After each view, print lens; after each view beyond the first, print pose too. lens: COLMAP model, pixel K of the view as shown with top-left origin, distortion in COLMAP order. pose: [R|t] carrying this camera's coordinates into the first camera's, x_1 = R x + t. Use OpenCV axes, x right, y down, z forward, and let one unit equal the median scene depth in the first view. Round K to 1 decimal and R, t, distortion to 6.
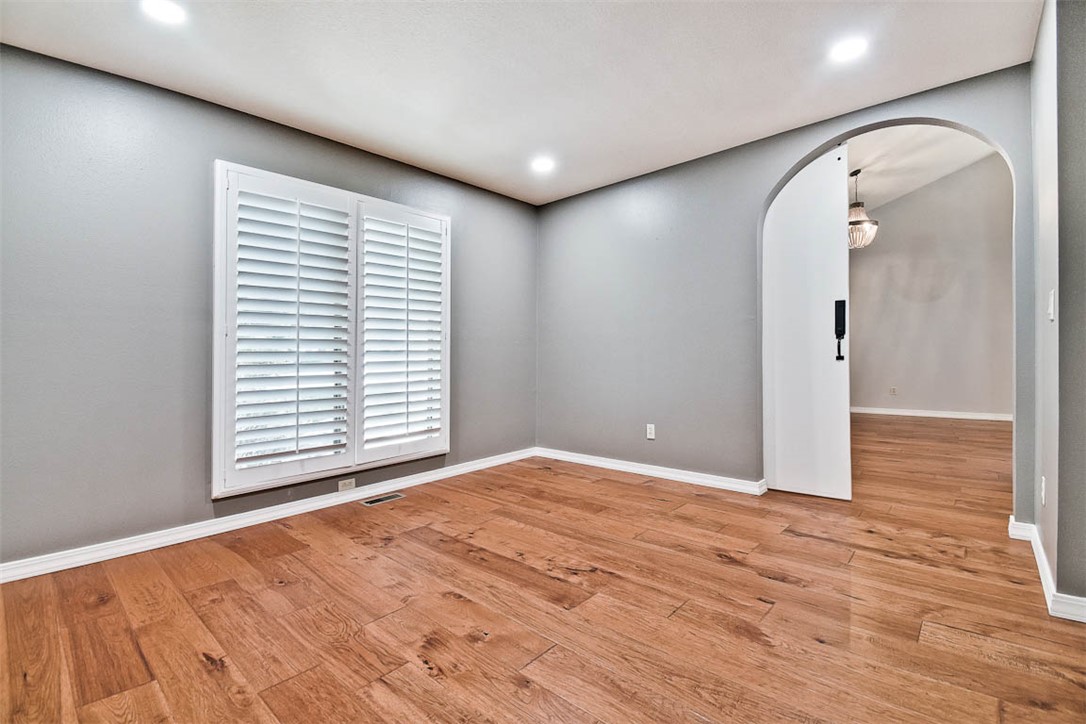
lens RADIAL K [[485.2, 0, 545.1], [0, 485.2, 355.3], [0, 0, 1]] dist [-0.001667, -0.002423]
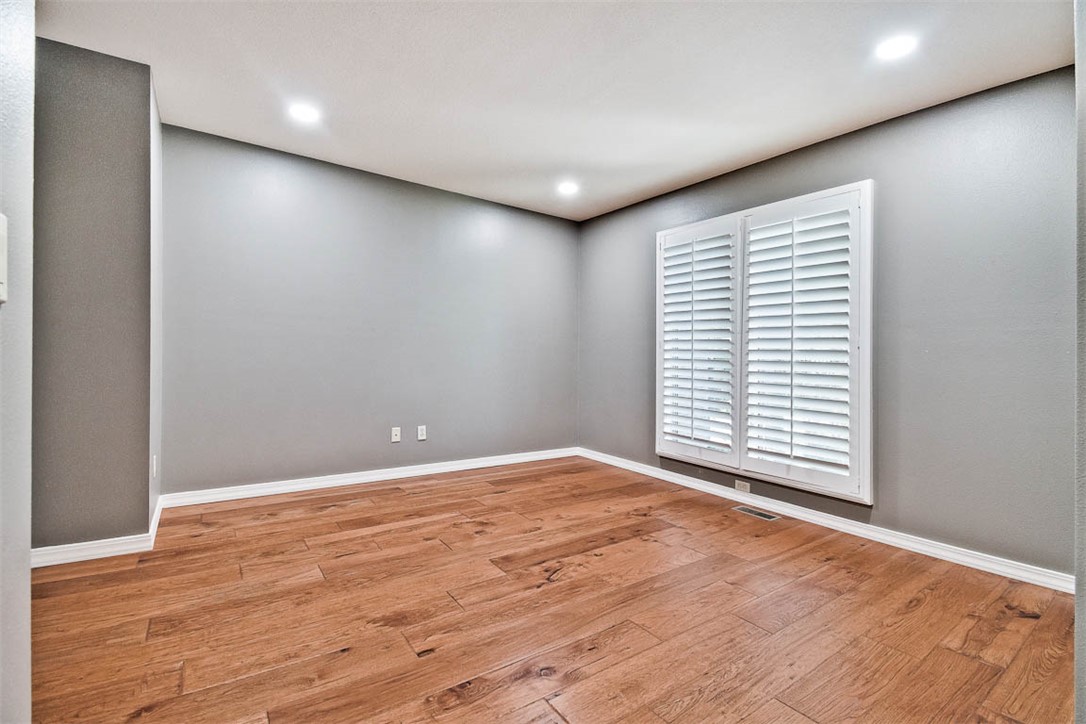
lens RADIAL K [[485.2, 0, 536.4], [0, 485.2, 354.6], [0, 0, 1]] dist [-0.001667, -0.002423]
pose [[-0.234343, 0.006672, -0.972131, 1.018158], [-0.025271, 0.999597, 0.012953, -0.033492], [0.971825, 0.027602, -0.234080, 1.127074]]
